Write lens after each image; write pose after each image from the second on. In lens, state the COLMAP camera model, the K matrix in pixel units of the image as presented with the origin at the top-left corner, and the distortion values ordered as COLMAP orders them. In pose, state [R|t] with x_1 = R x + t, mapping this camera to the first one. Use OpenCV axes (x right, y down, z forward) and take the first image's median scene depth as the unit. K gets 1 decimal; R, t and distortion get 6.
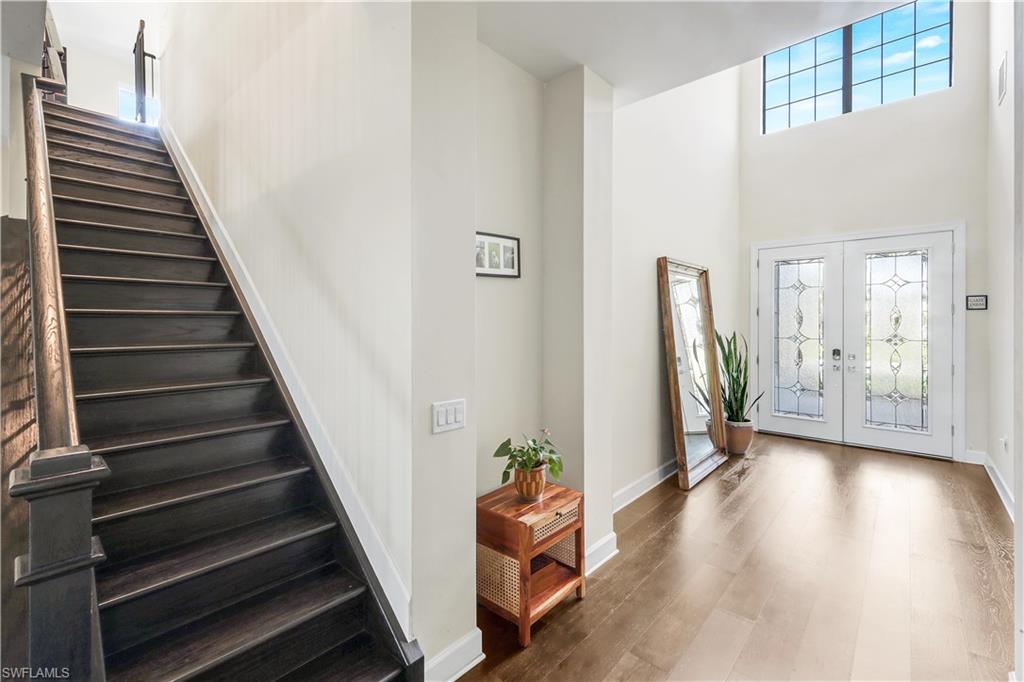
lens RADIAL K [[443.3, 0, 514.2], [0, 443.3, 336.5], [0, 0, 1]] dist [0.000708, 0.000013]
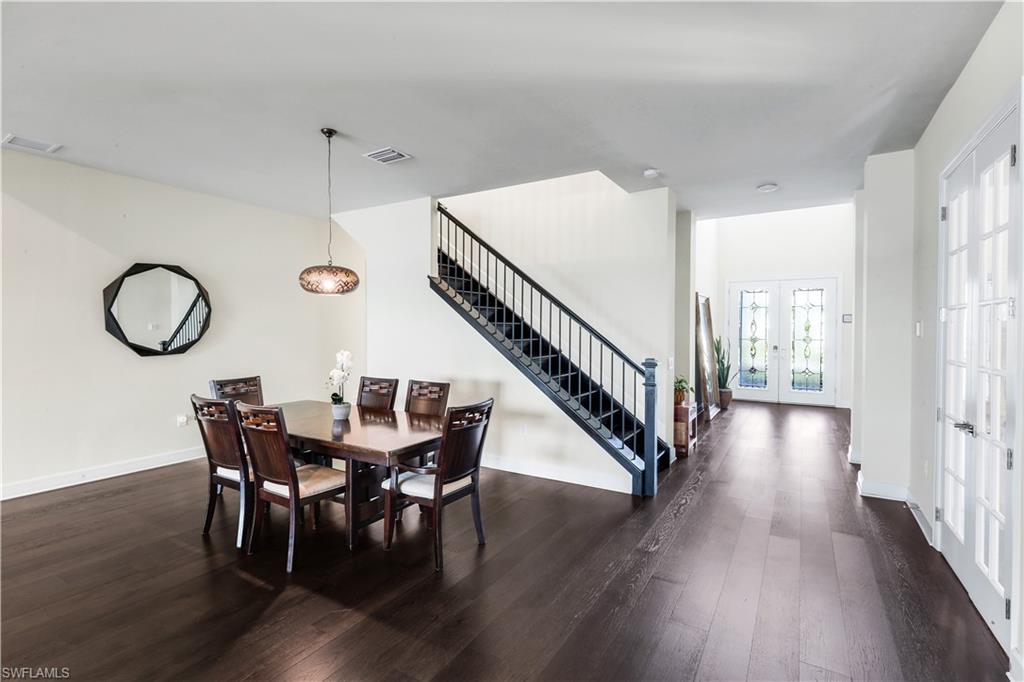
lens RADIAL K [[473.5, 0, 512.0], [0, 473.5, 341.0], [0, 0, 1]] dist [-0.003835, -0.000609]
pose [[0.983846, 0.005138, 0.178946, -0.552776], [-0.006161, 0.999968, 0.005162, 0.008298], [-0.178913, -0.006181, 0.983845, -0.555749]]
